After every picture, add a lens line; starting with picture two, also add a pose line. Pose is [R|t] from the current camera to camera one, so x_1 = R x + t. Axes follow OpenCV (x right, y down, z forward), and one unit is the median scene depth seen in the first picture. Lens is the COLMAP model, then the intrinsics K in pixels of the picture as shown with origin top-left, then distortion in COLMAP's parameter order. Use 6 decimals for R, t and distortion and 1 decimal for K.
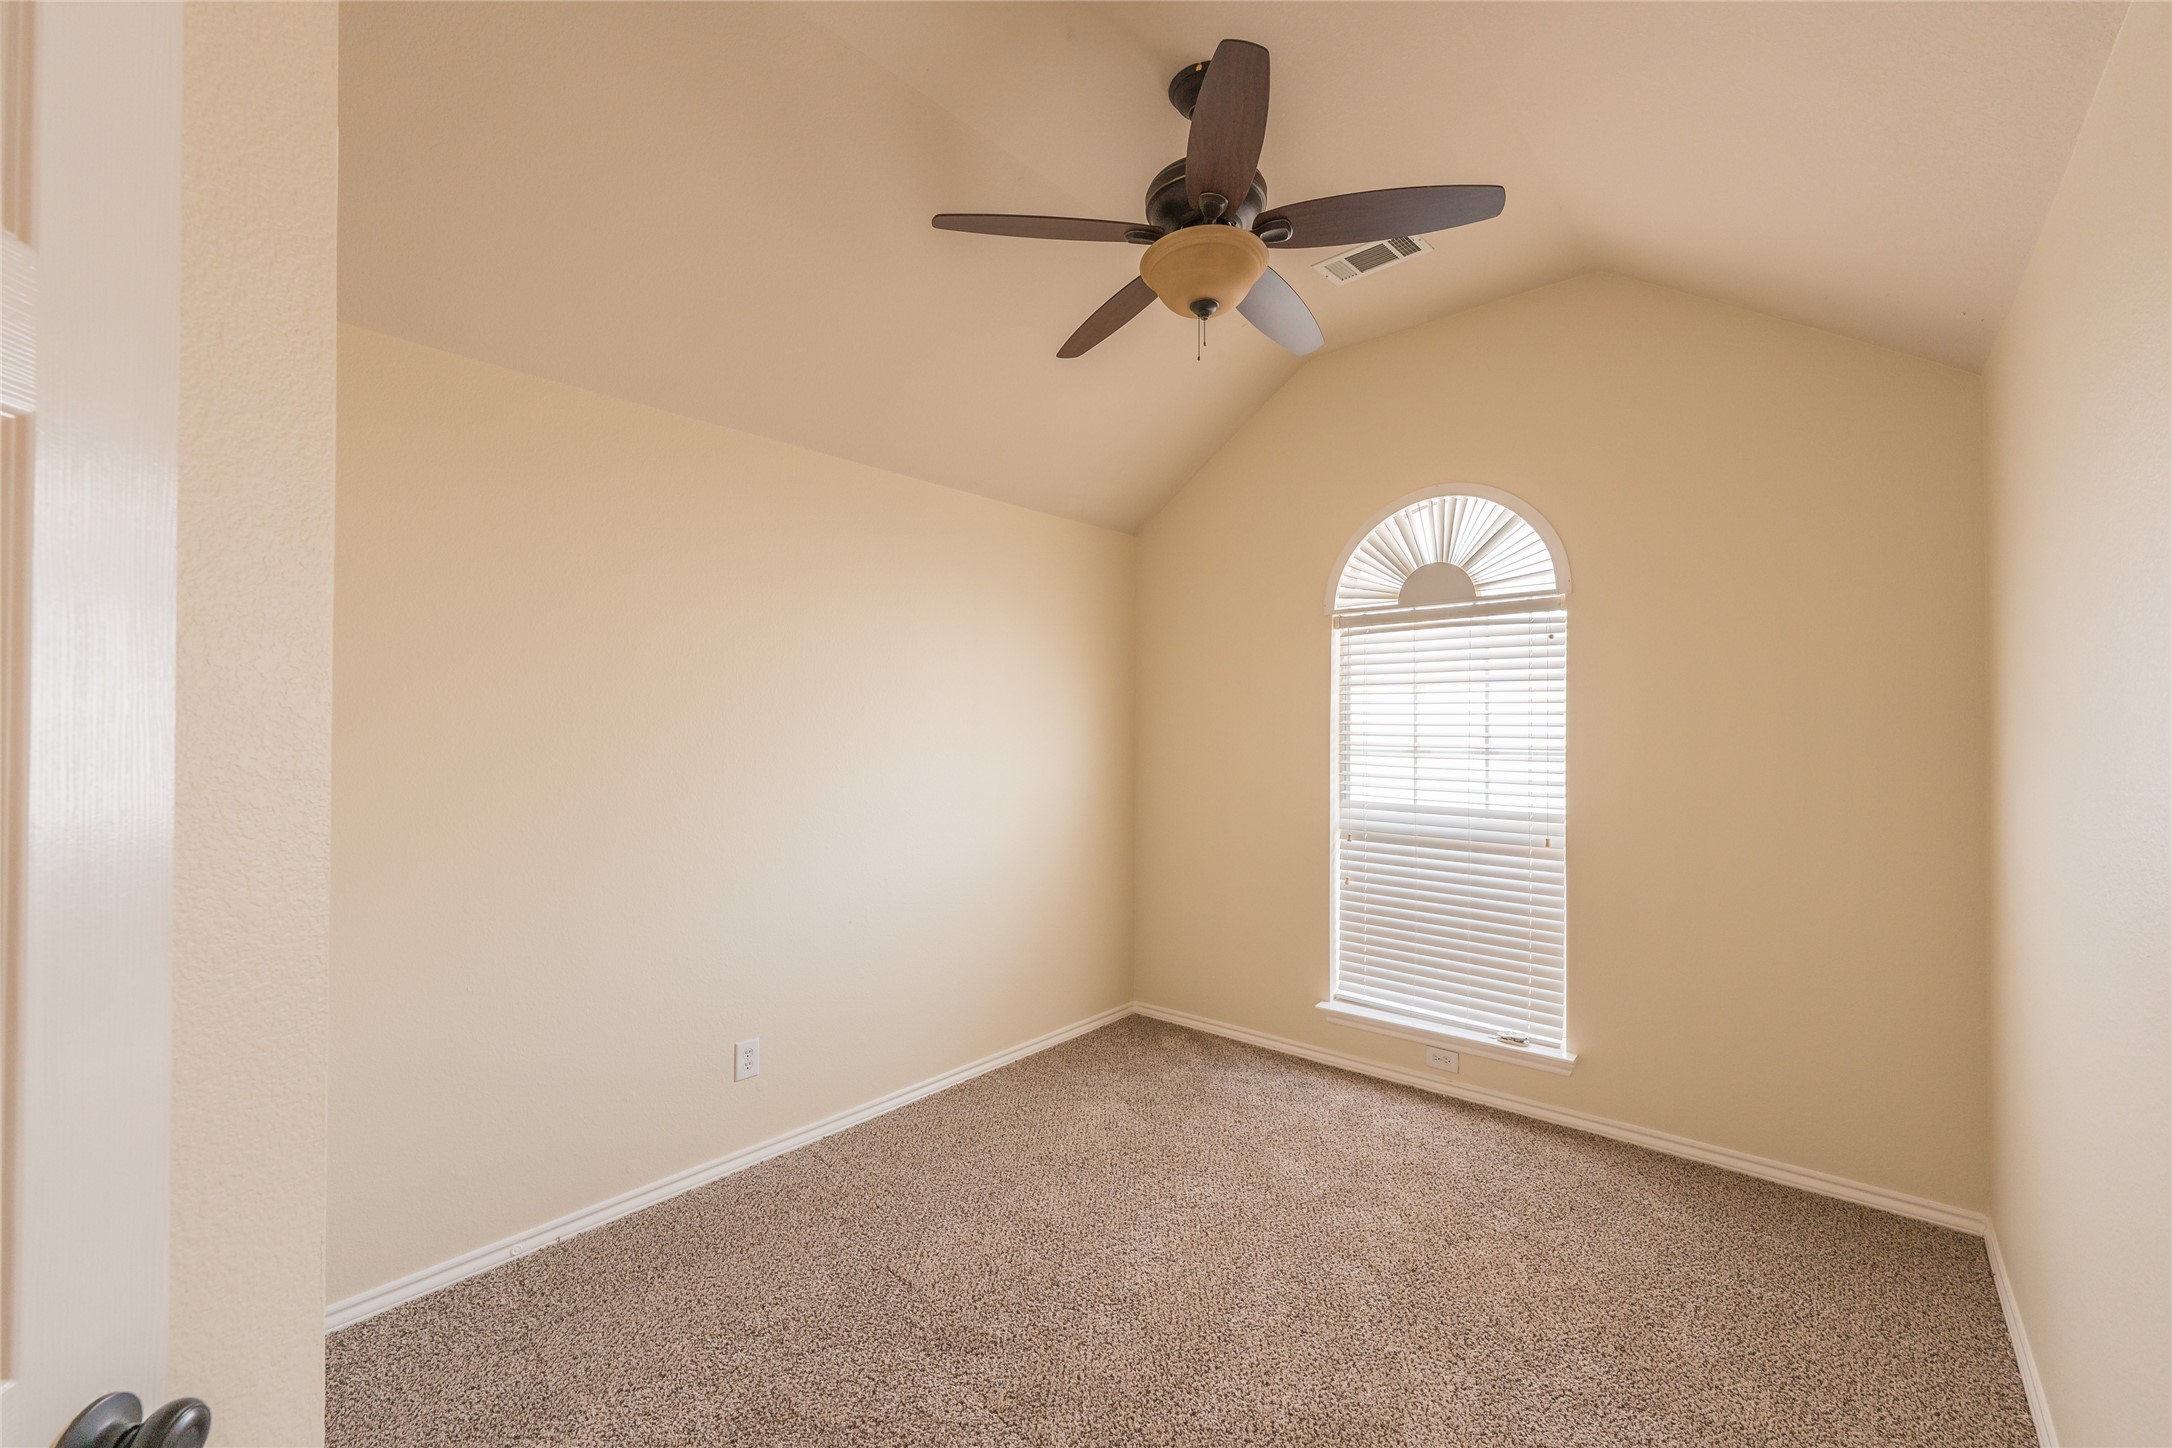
lens RADIAL K [[871.5, 0, 1087.7], [0, 871.5, 725.8], [0, 0, 1]] dist [0.001957, -0.000477]
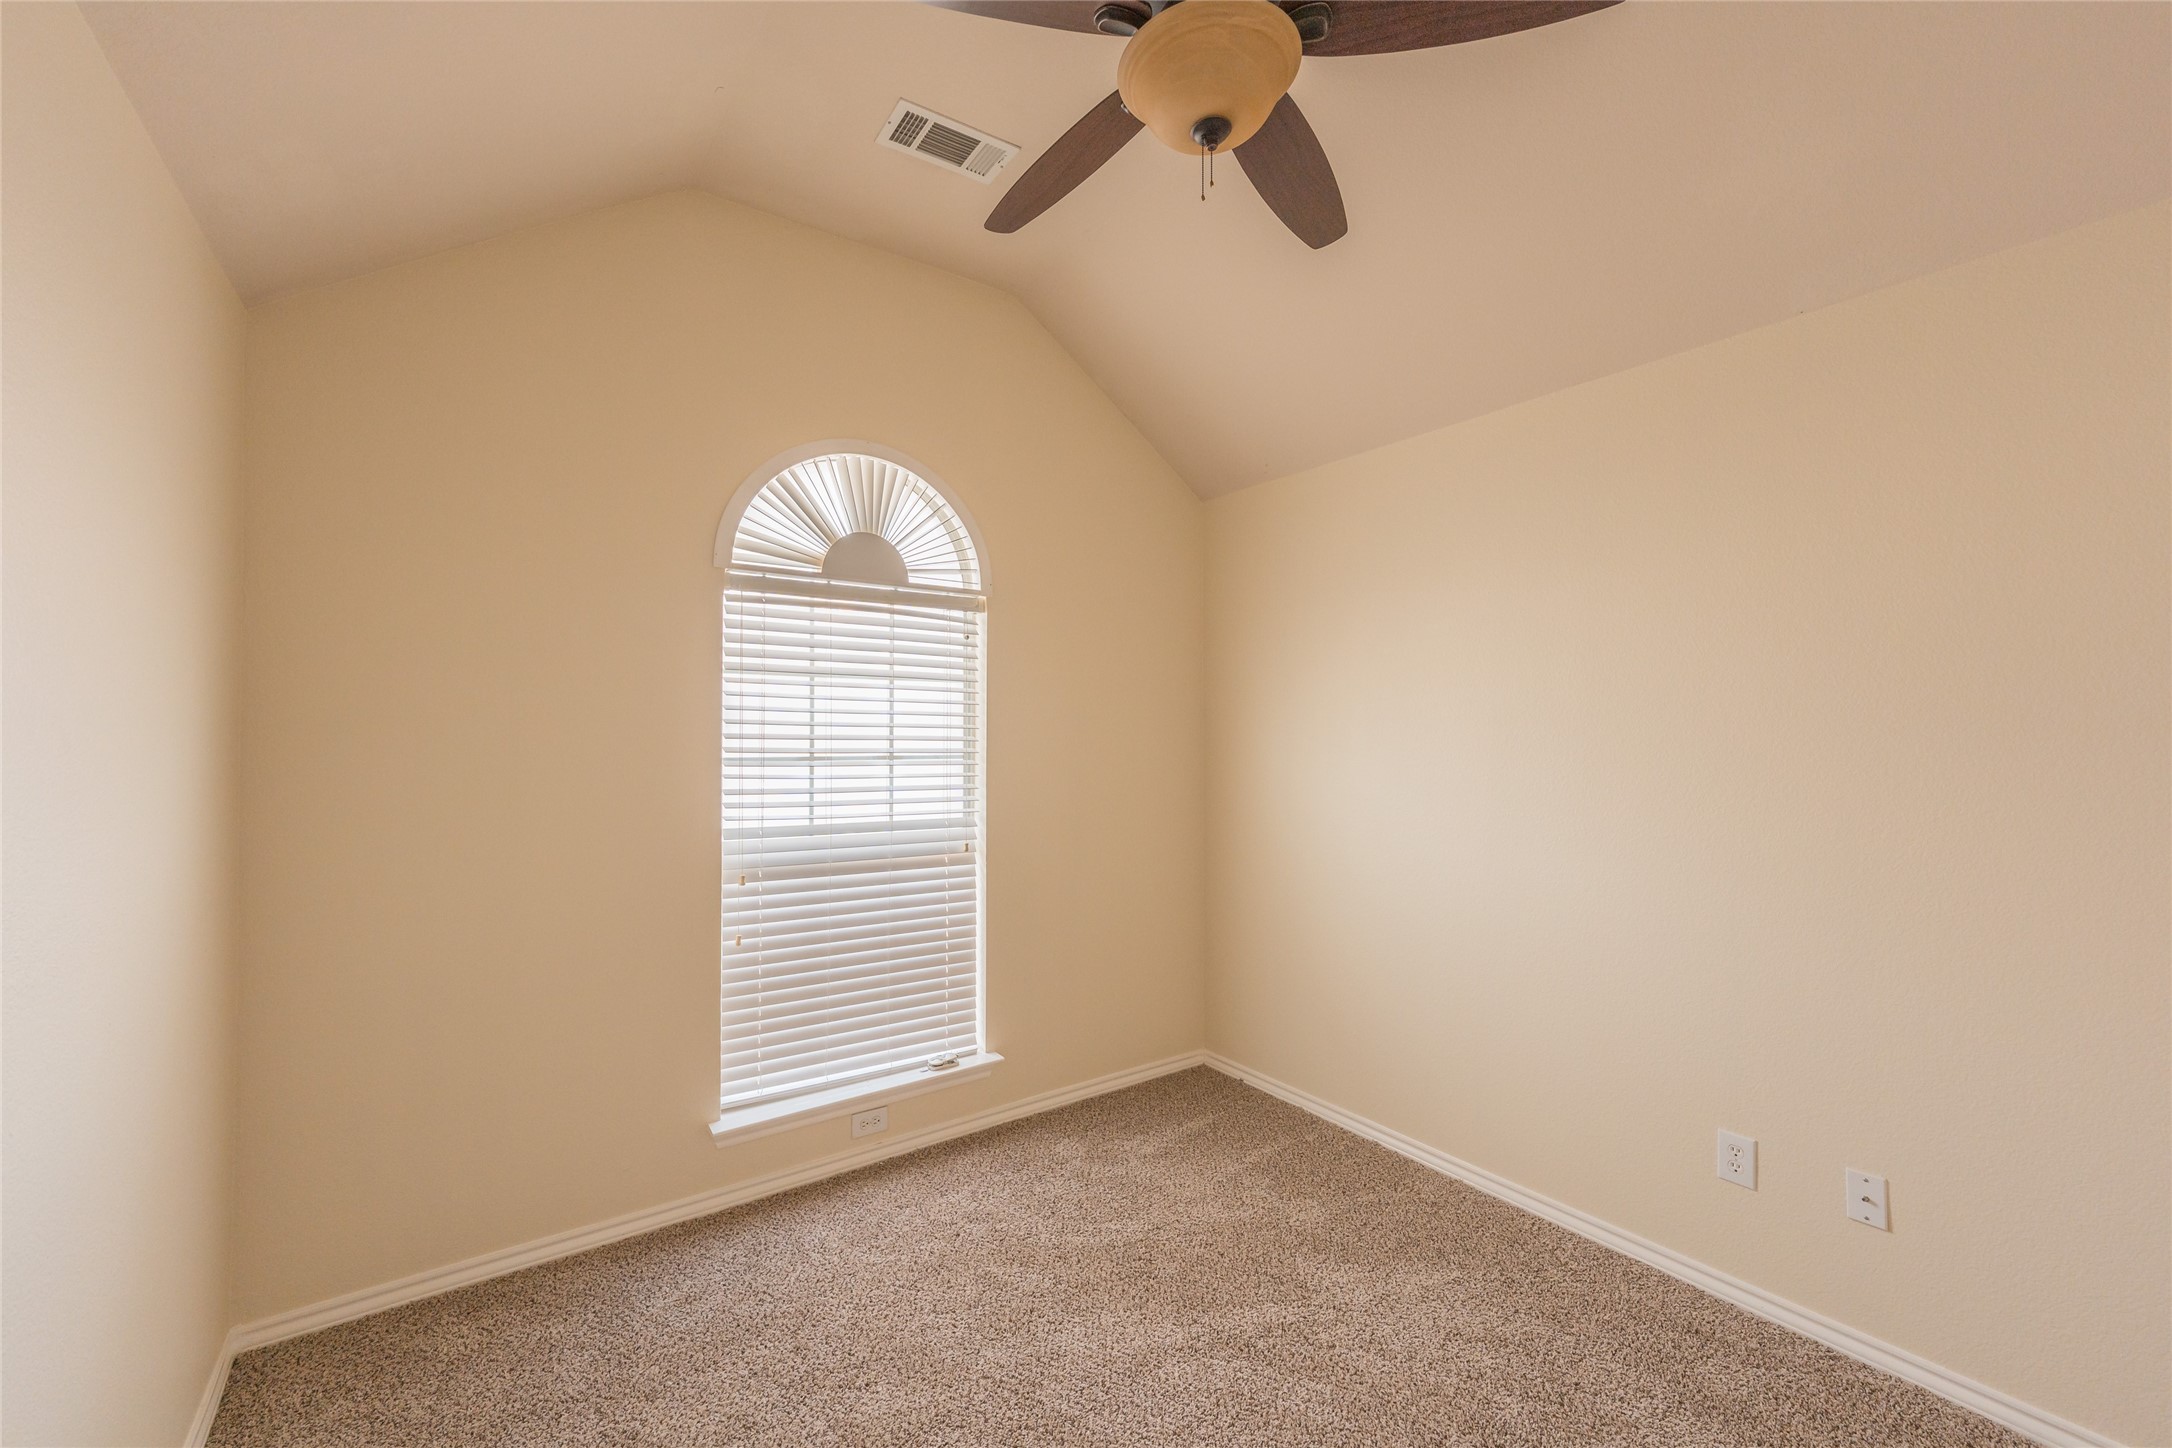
lens RADIAL K [[871.5, 0, 1087.7], [0, 871.5, 725.8], [0, 0, 1]] dist [0.001957, -0.000477]
pose [[0.237971, 0.008577, 0.971234, -0.365522], [-0.005454, 0.999957, -0.007494, 0.004148], [-0.971257, -0.003514, 0.238008, 0.595042]]
